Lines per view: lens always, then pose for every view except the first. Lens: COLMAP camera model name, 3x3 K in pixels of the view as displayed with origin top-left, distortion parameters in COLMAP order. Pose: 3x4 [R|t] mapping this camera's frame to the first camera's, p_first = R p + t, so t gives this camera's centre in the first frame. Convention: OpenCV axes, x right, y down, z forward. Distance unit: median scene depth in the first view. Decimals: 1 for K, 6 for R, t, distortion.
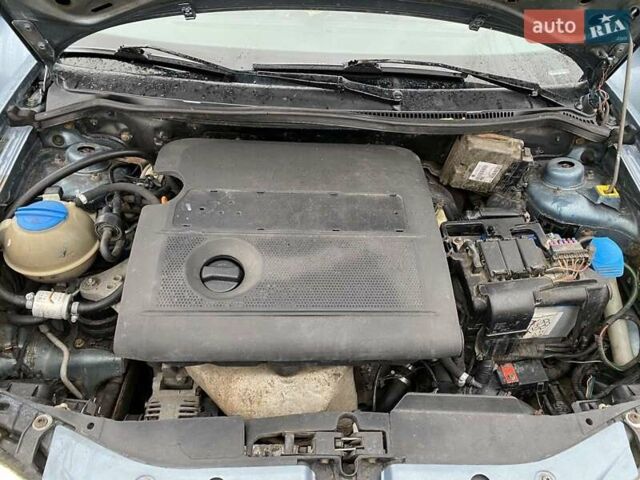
lens RADIAL K [[484.6, 0, 322.6], [0, 484.6, 237.5], [0, 0, 1]] dist [0.038098, -0.043496]
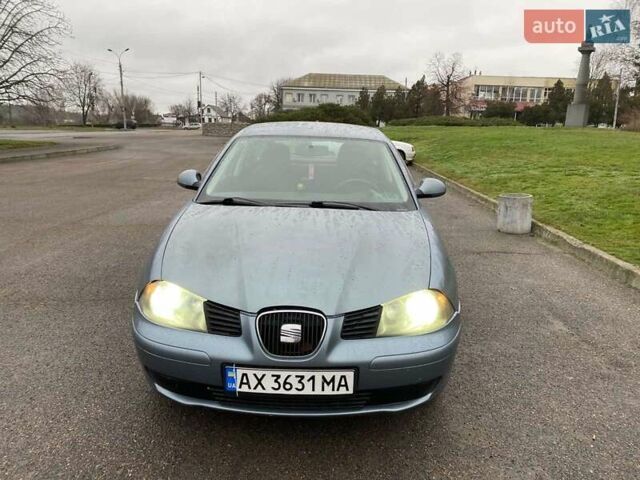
lens RADIAL K [[484.6, 0, 322.6], [0, 484.6, 237.5], [0, 0, 1]] dist [0.038098, -0.043496]
pose [[0.998643, -0.003844, -0.051945, 0.293561], [-0.019602, 0.896222, -0.443173, 1.134310], [0.048258, 0.443590, 0.894930, -1.447735]]
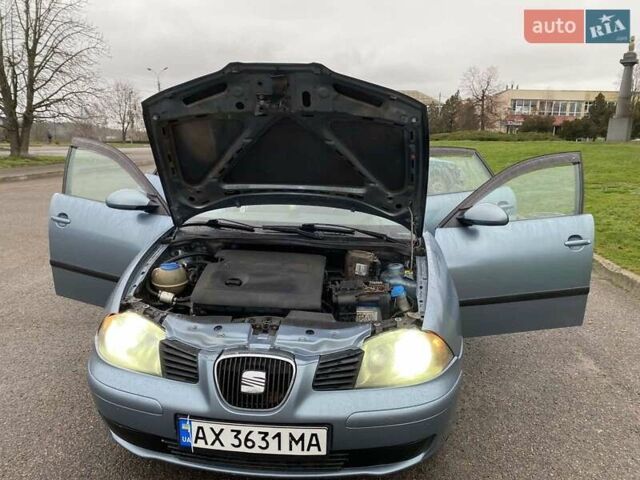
lens RADIAL K [[484.6, 0, 322.6], [0, 484.6, 237.5], [0, 0, 1]] dist [0.038098, -0.043496]
pose [[0.992798, 0.004467, -0.119714, 0.516126], [-0.060326, 0.881997, -0.467378, 0.933158], [0.103500, 0.471234, 0.875914, -1.198756]]
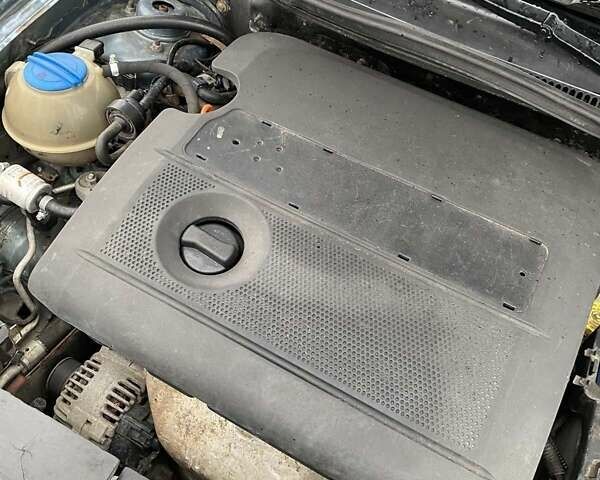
lens RADIAL K [[596.4, 0, 300.0], [0, 596.4, 240.0], [0, 0, 1]] dist [0.114140, -0.241391]
pose [[0.854791, 0.416056, -0.310209, 0.131114], [-0.384465, 0.909171, 0.159984, -0.097869], [0.348595, -0.017488, 0.937110, 0.249785]]
